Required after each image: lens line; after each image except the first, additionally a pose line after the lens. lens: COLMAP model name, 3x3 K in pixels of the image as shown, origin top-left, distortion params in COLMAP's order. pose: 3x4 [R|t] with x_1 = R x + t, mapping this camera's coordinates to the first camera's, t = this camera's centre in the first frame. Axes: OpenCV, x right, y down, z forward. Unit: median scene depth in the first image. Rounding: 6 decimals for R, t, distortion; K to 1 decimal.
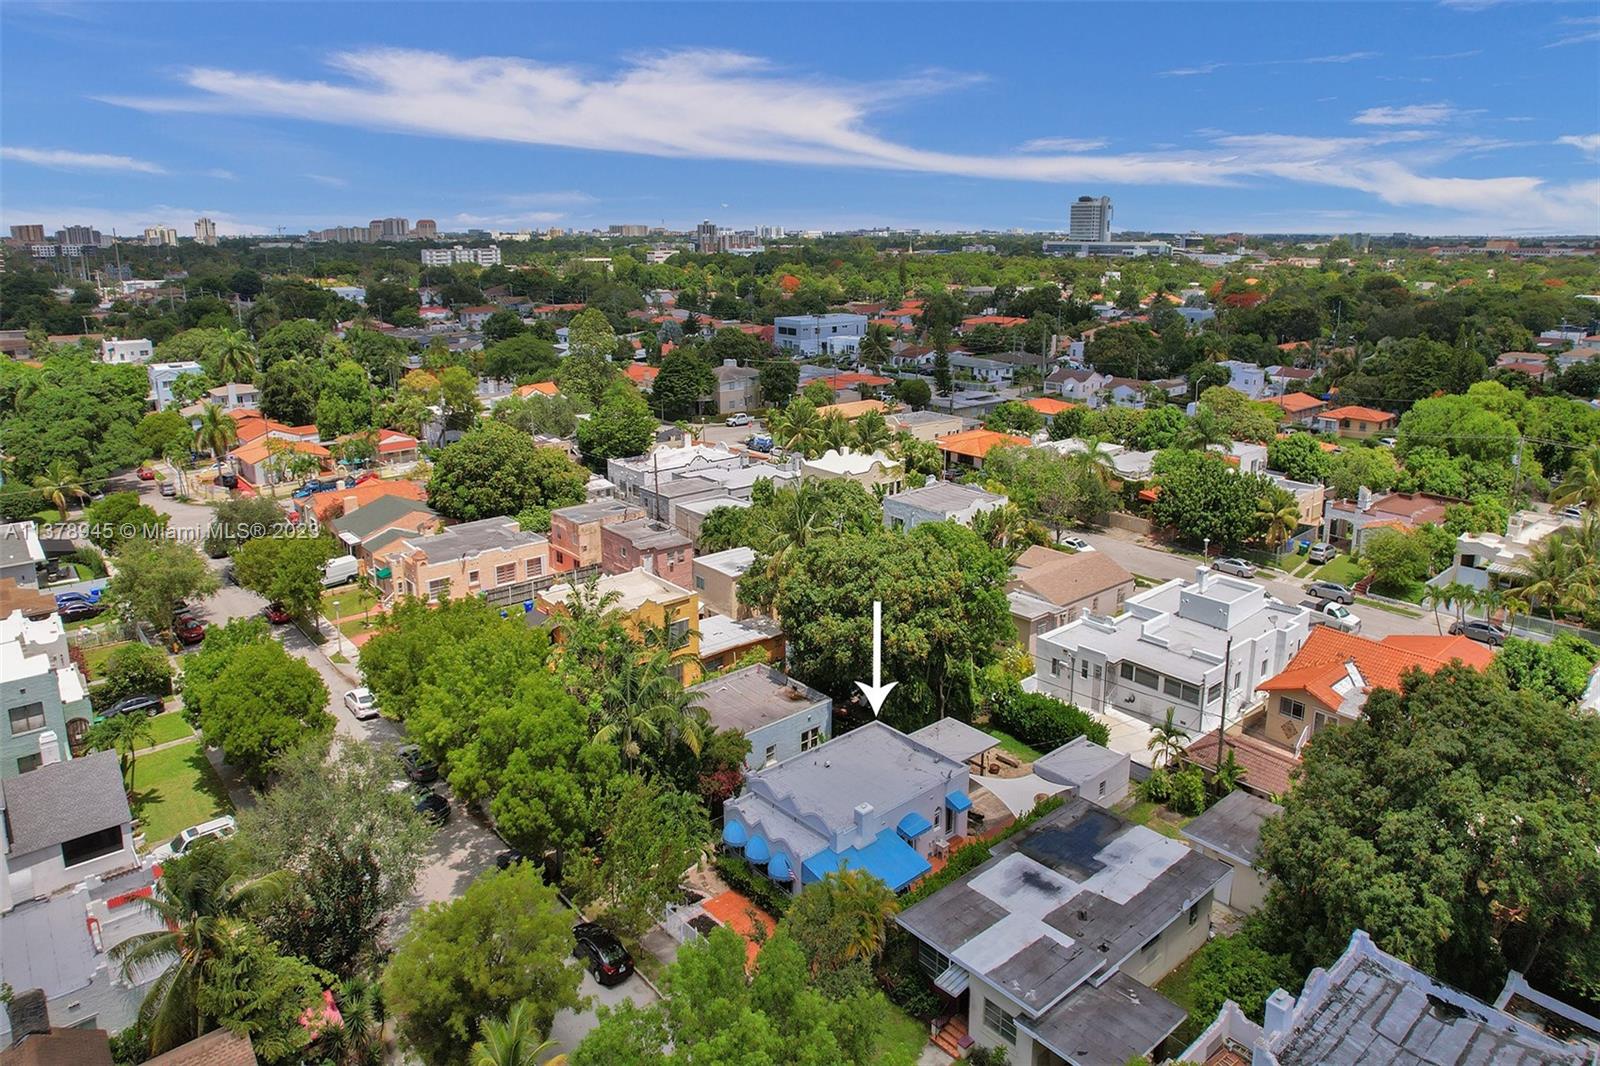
lens RADIAL K [[1005.8, 0, 801.7], [0, 1005.8, 526.7], [0, 0, 1]] dist [-0.065660, 0.049384]
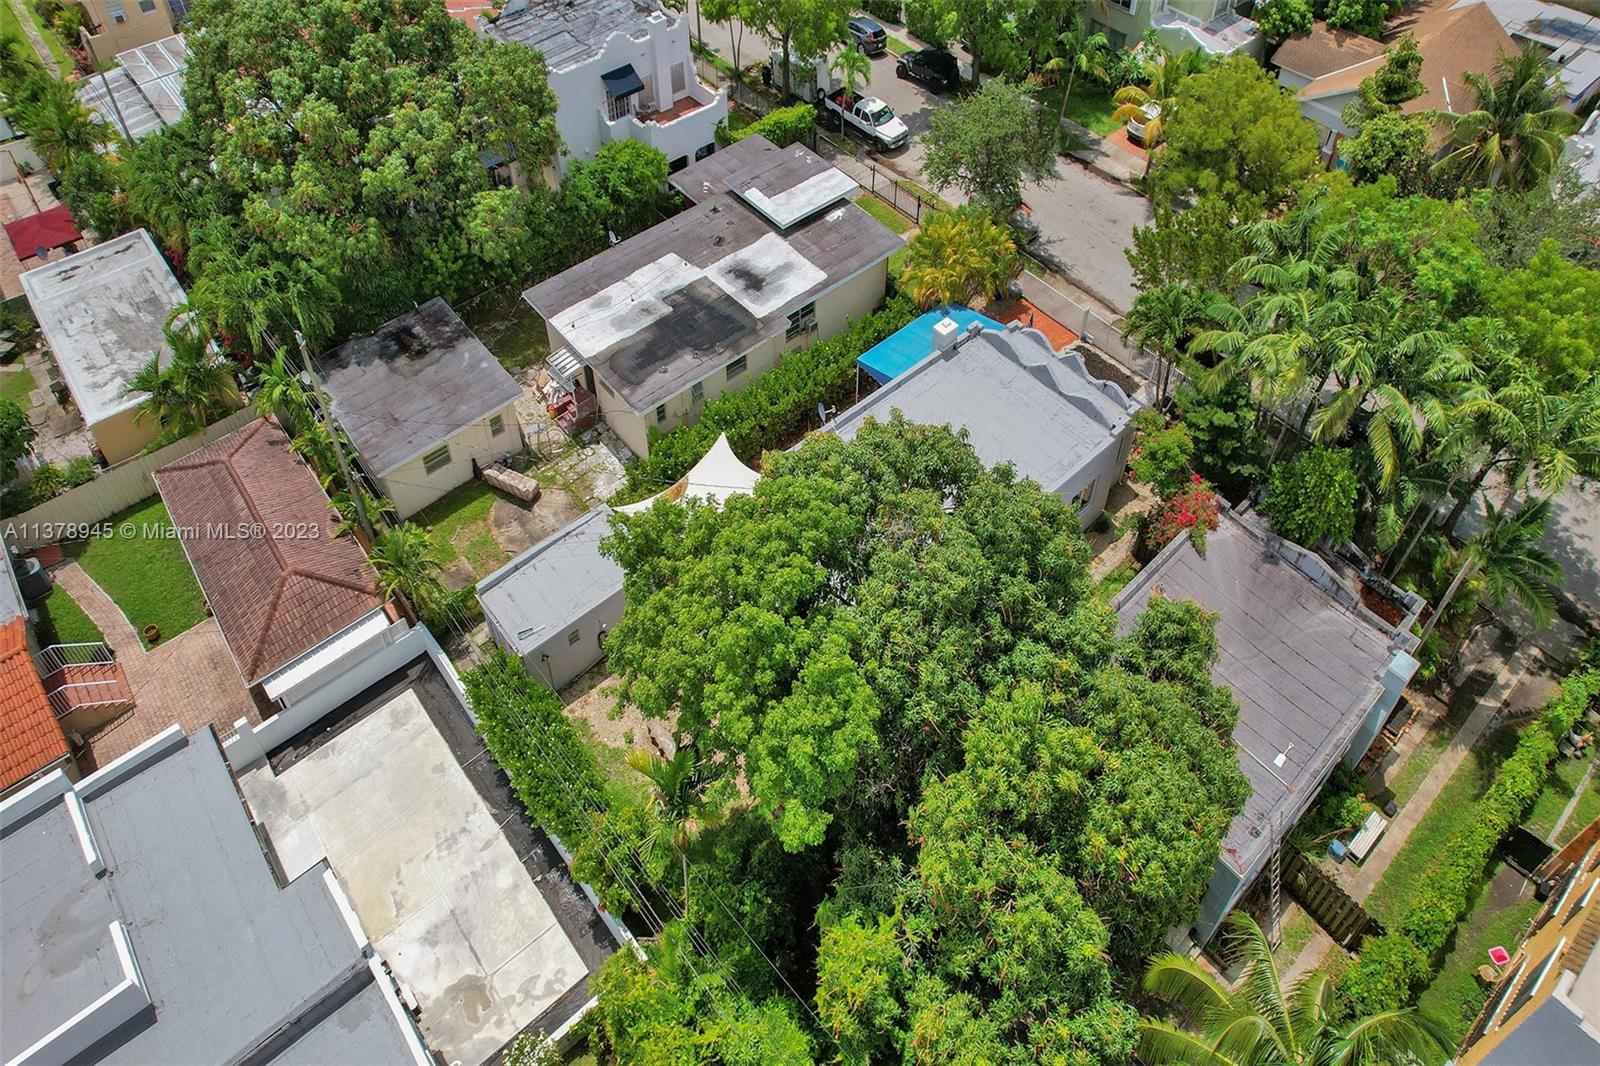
lens RADIAL K [[986.4, 0, 806.3], [0, 986.4, 359.1], [0, 0, 1]] dist [-0.054854, 0.020435]
pose [[-1.000000, -0.000094, 0.000118, 0.119982], [0.000064, 0.444764, 0.895648, -0.268455], [-0.000136, 0.895648, -0.444764, 0.947619]]
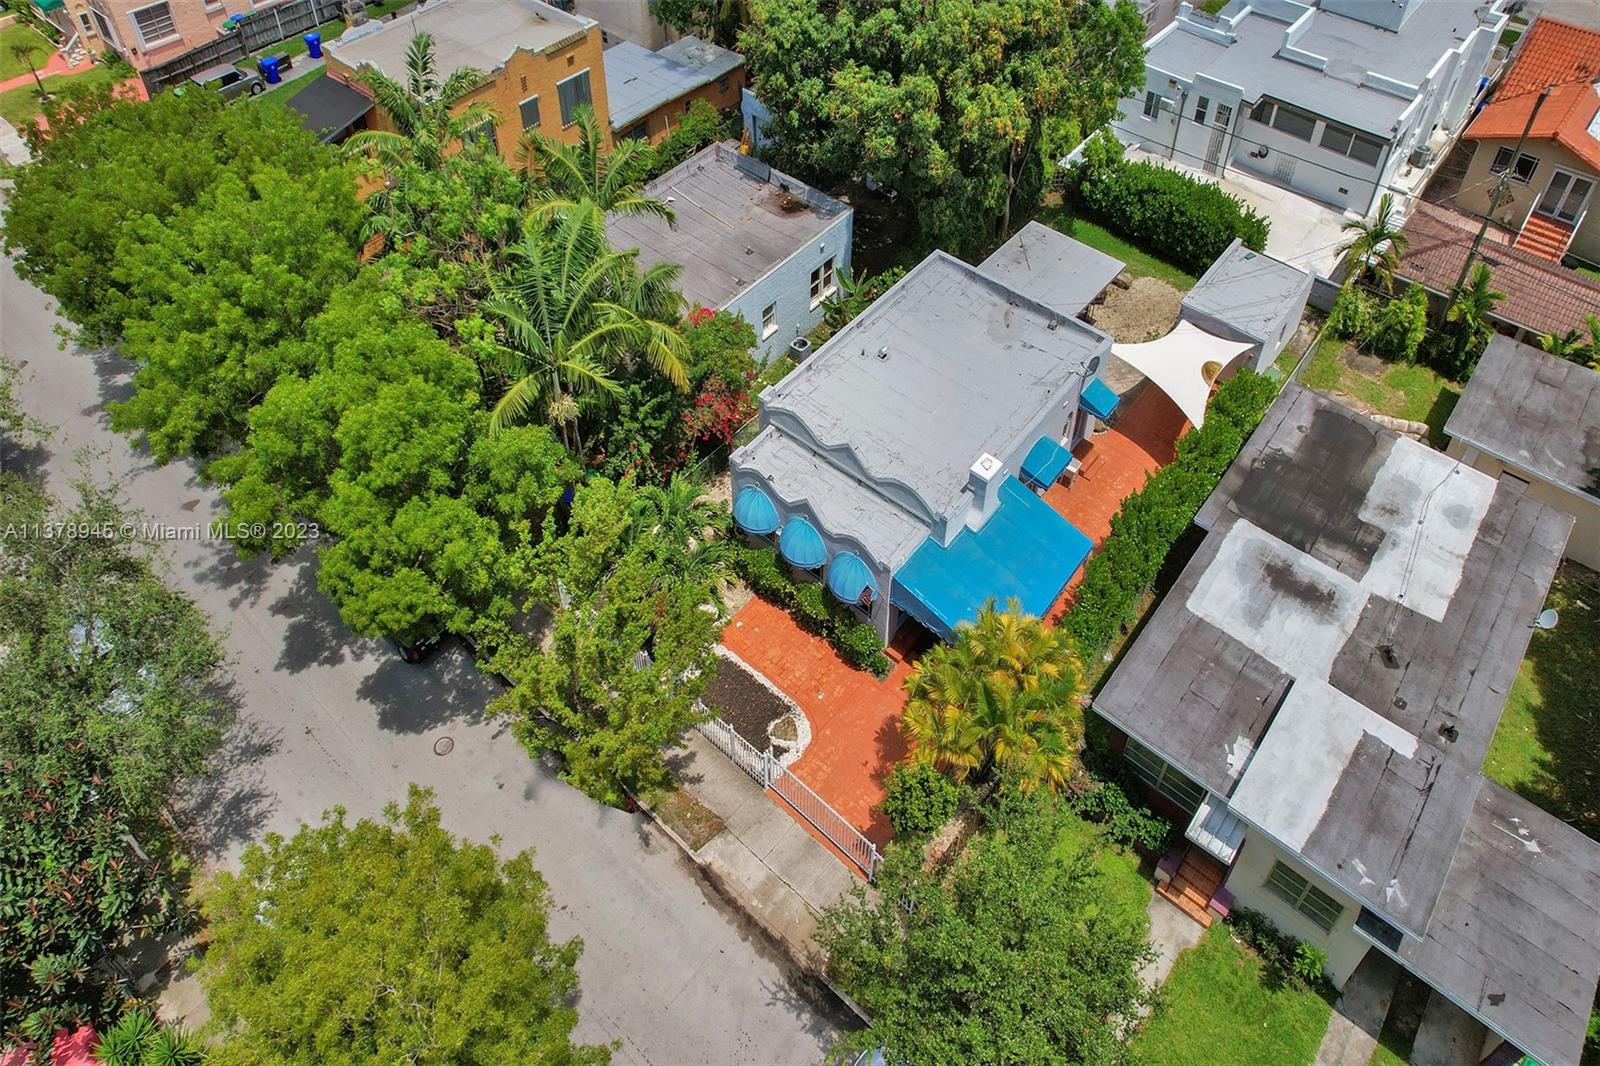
lens RADIAL K [[988.9, 0, 805.9], [0, 988.9, 383.1], [0, 0, 1]] dist [-0.019928, 0.011370]
pose [[0.987570, -0.111538, 0.110747, -0.071305], [0.041177, 0.863569, 0.502546, -0.041548], [-0.151691, -0.491739, 0.857428, 0.381971]]
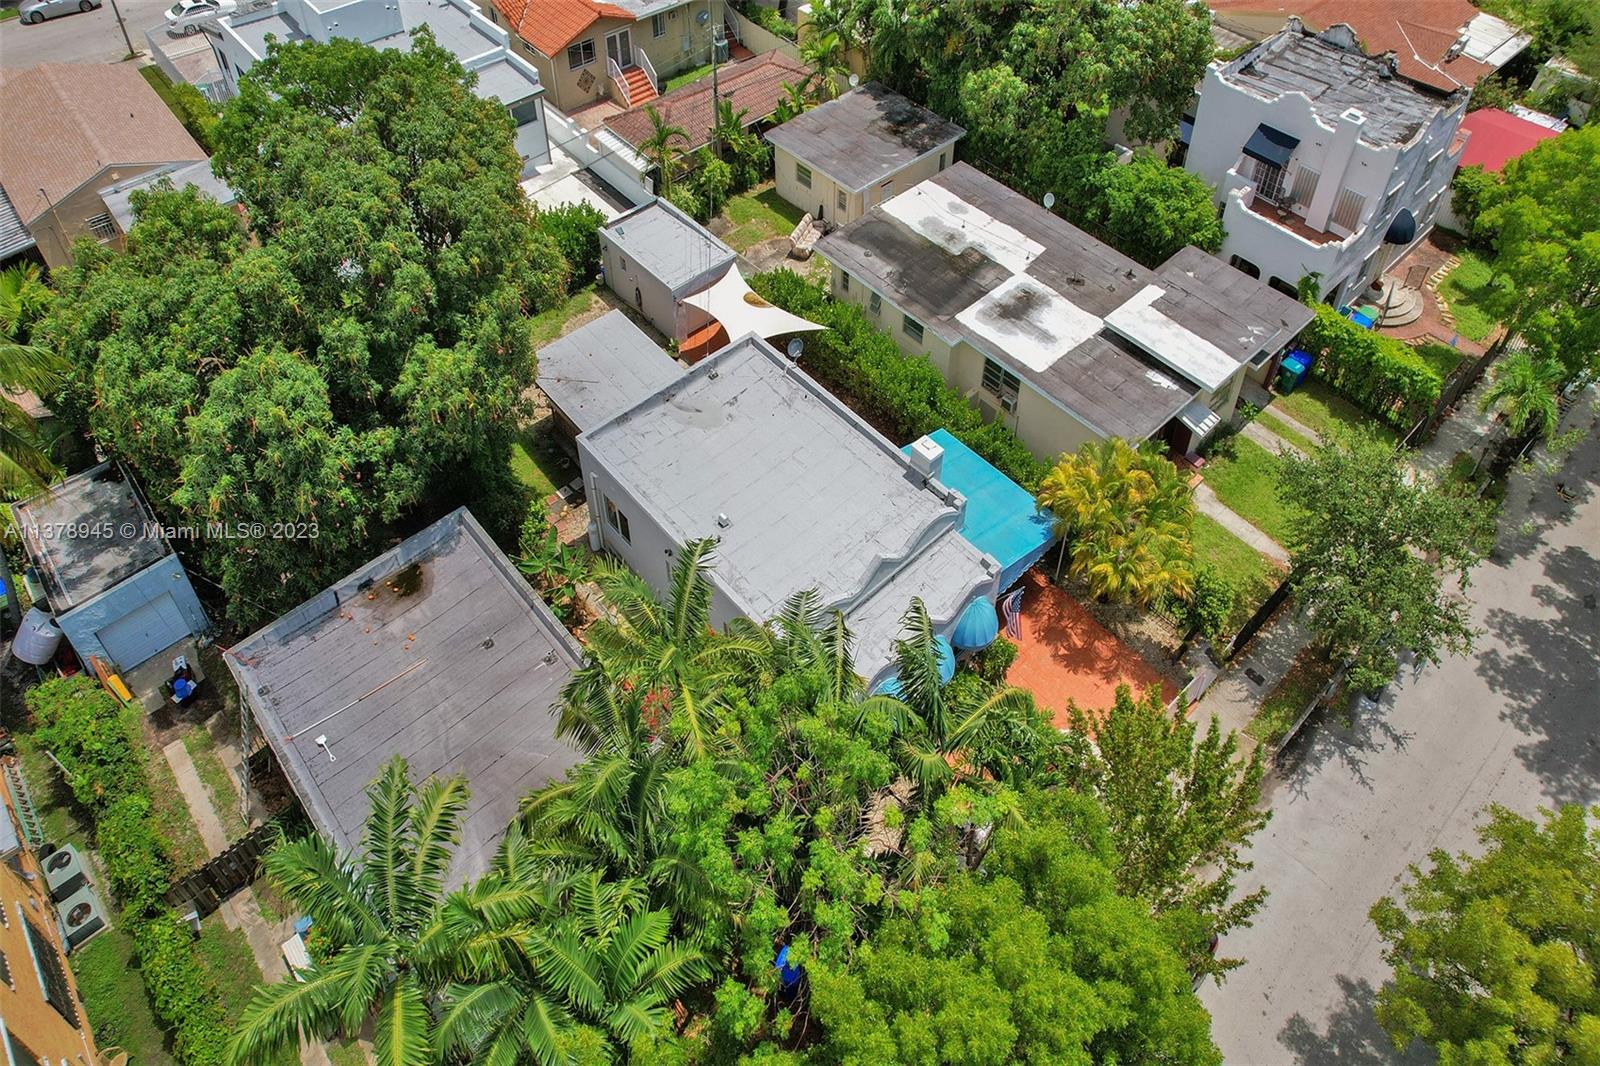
lens RADIAL K [[986.4, 0, 810.6], [0, 986.4, 355.9], [0, 0, 1]] dist [-0.054854, 0.020435]
pose [[-0.023283, -0.709214, 0.704609, -0.217663], [0.282044, 0.671510, 0.685219, -0.128895], [-0.959119, 0.214684, 0.184395, 0.661117]]
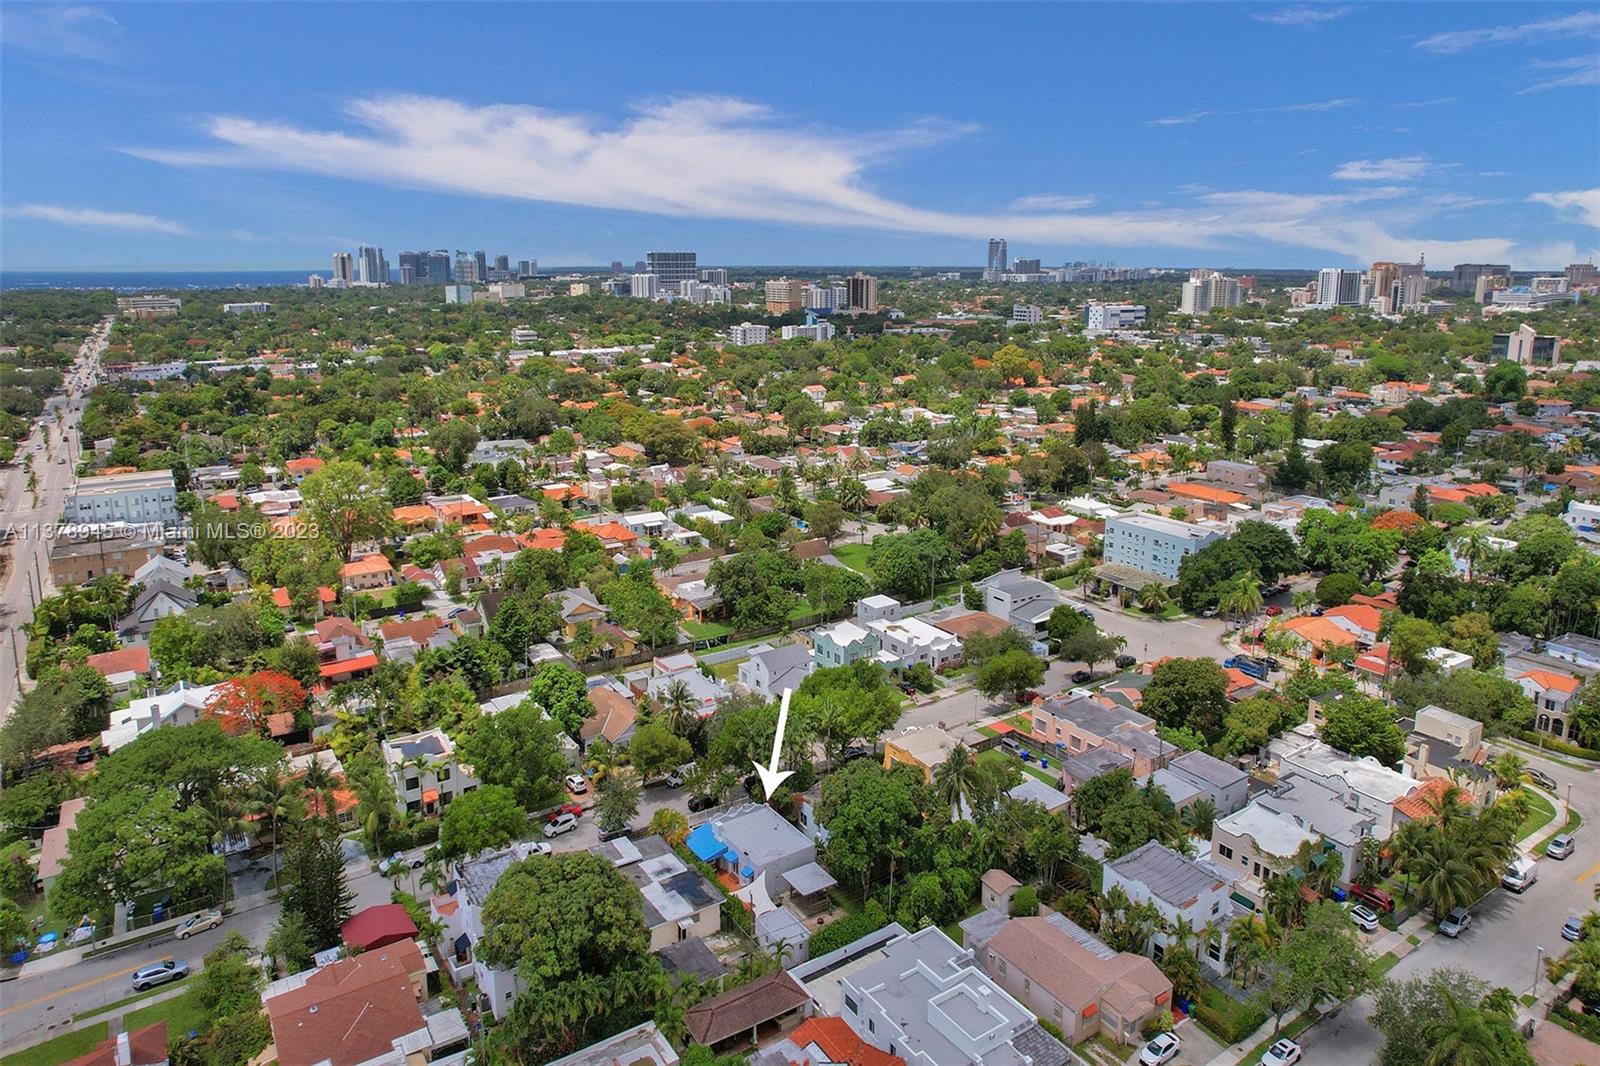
lens RADIAL K [[1005.8, 0, 800.0], [0, 1005.8, 520.4], [0, 0, 1]] dist [-0.065660, 0.049384]
pose [[-0.125146, 0.248777, -0.960442, 1.403753], [-0.286605, 0.917716, 0.275055, -0.699027], [0.949840, 0.309690, -0.043548, 0.740245]]
